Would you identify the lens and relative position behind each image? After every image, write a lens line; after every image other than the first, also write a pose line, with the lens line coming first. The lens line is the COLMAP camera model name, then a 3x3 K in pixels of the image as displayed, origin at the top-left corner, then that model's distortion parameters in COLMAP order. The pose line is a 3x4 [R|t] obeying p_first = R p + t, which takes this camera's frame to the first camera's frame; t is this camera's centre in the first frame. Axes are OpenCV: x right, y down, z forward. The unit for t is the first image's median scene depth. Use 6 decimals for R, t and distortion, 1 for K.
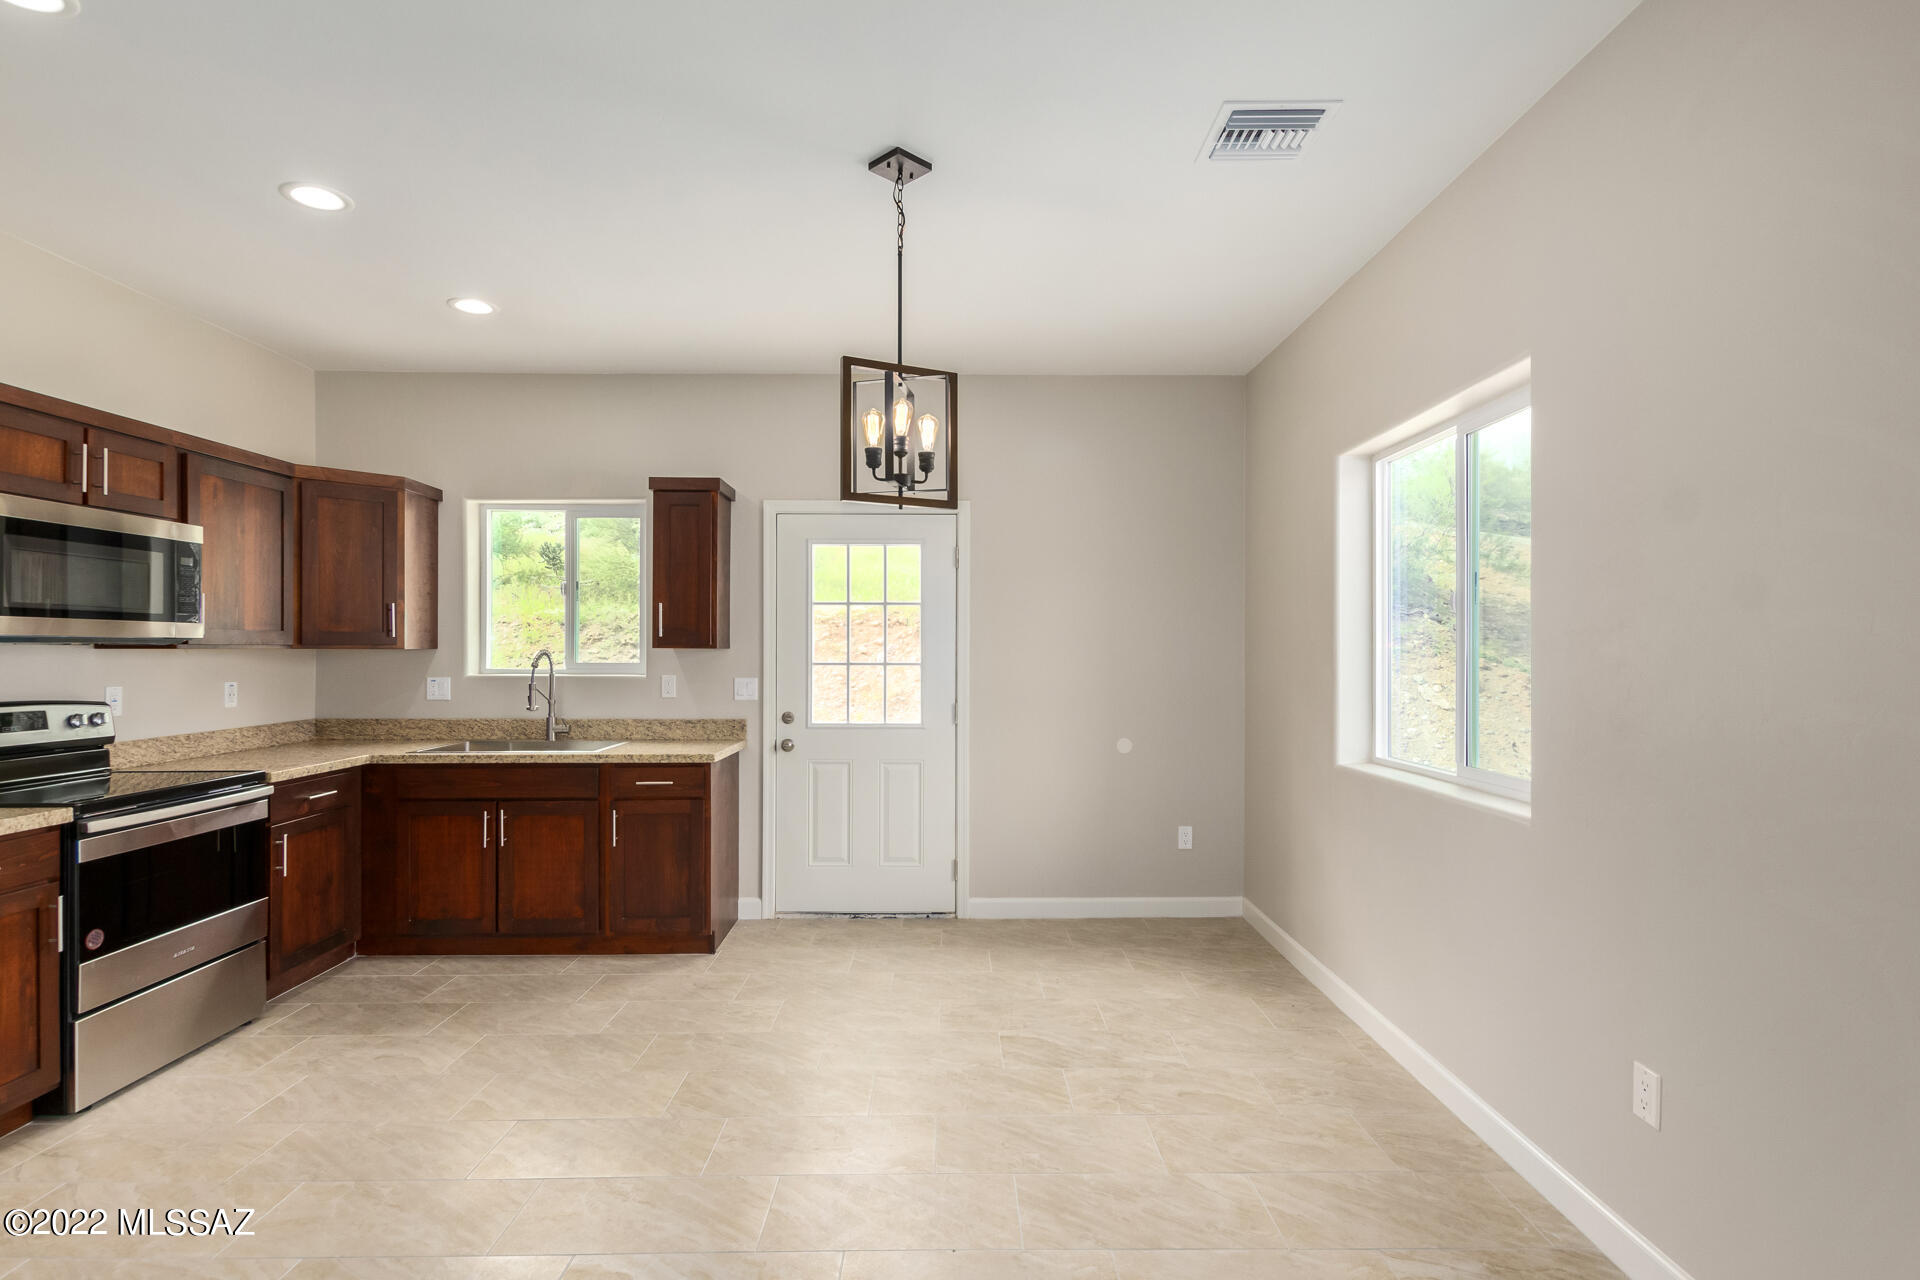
lens RADIAL K [[931.2, 0, 956.3], [0, 931.2, 649.4], [0, 0, 1]] dist [0.016148, -0.007451]
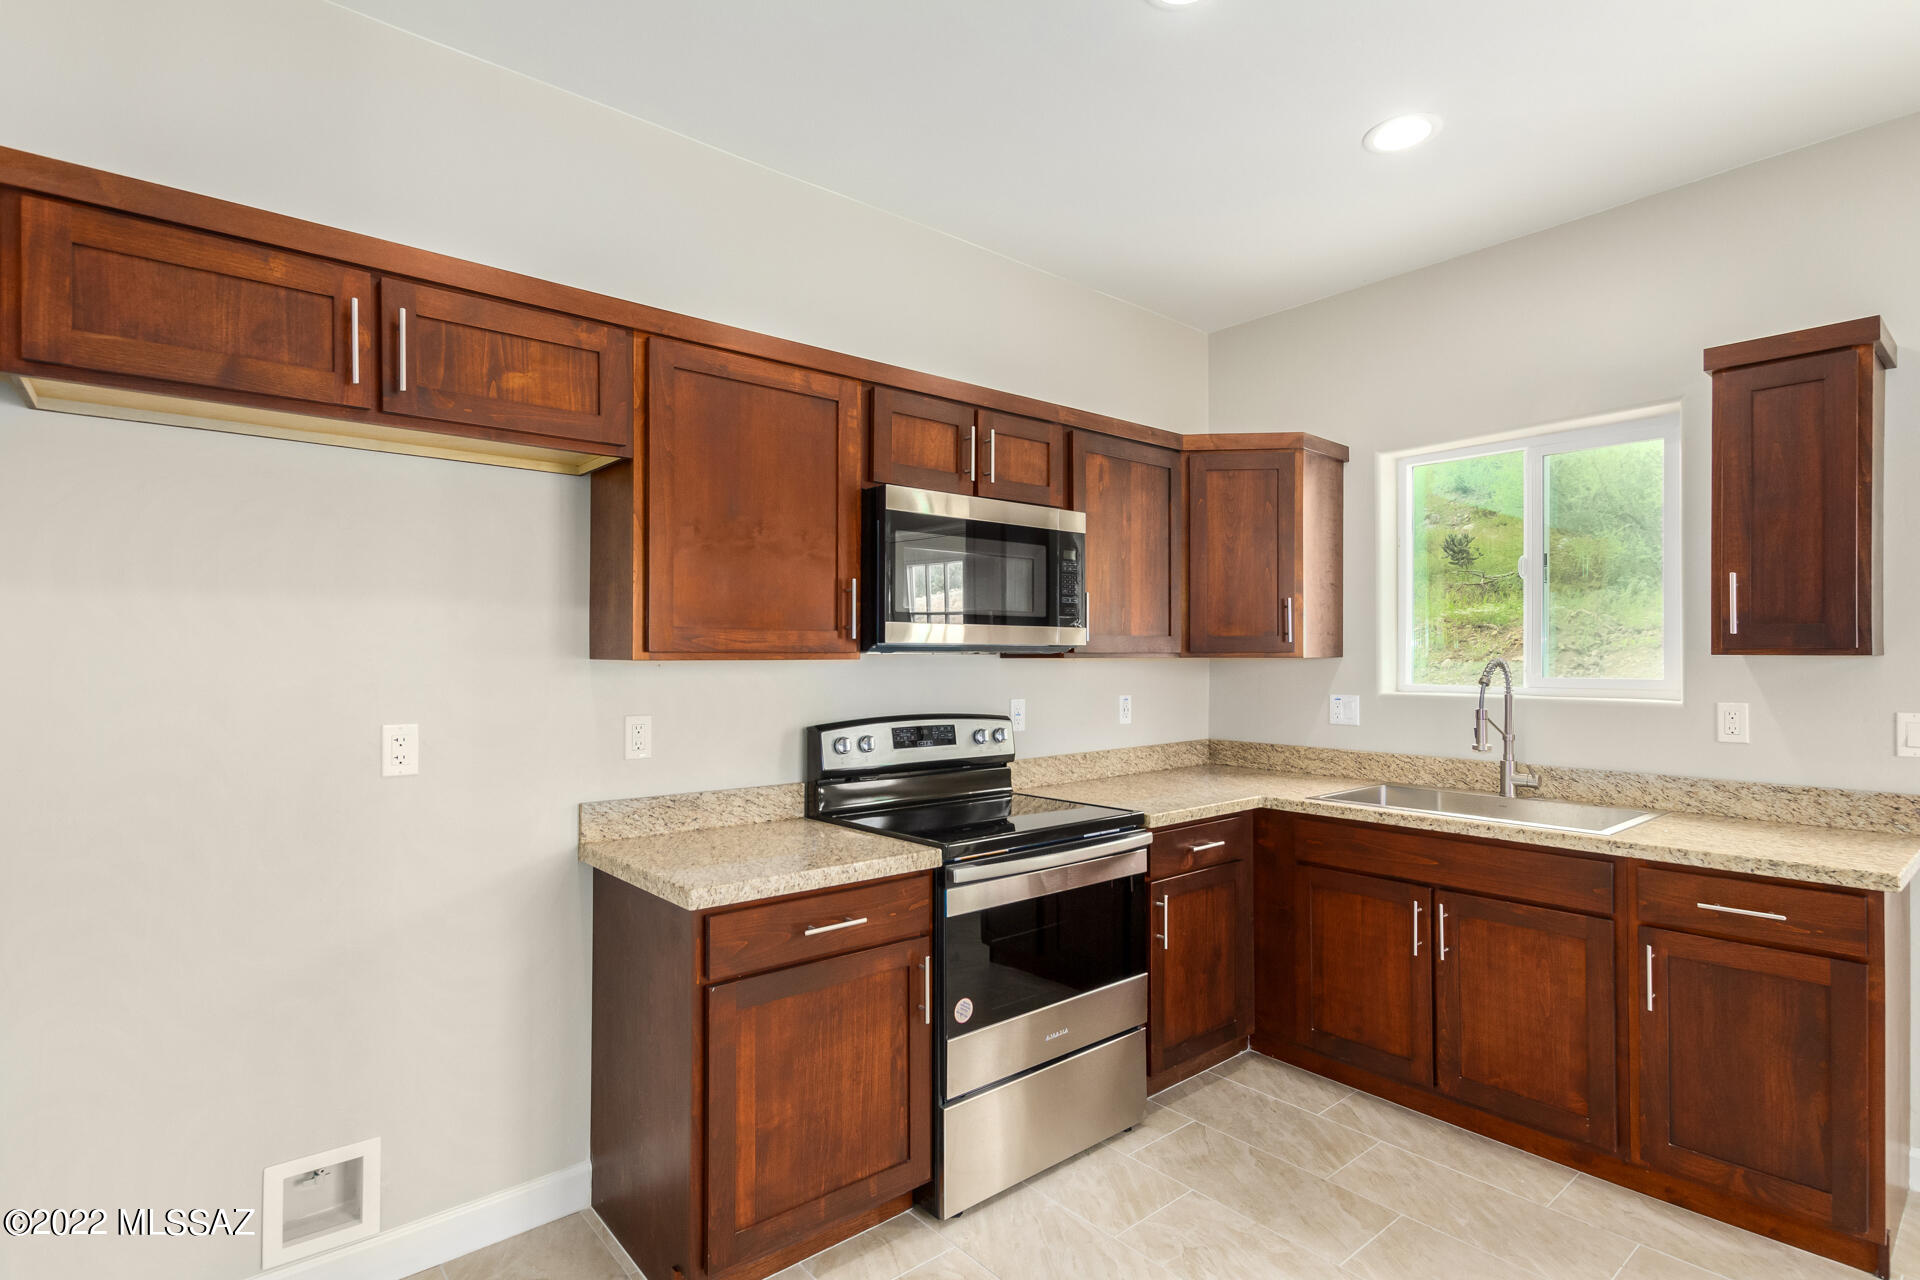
lens RADIAL K [[931.2, 0, 964.4], [0, 931.2, 658.5], [0, 0, 1]] dist [0.016148, -0.007451]
pose [[0.637508, -0.002760, -0.770439, -0.205069], [0.002696, 0.999995, -0.001352, 0.000700], [0.770439, -0.001215, 0.637513, 0.344298]]
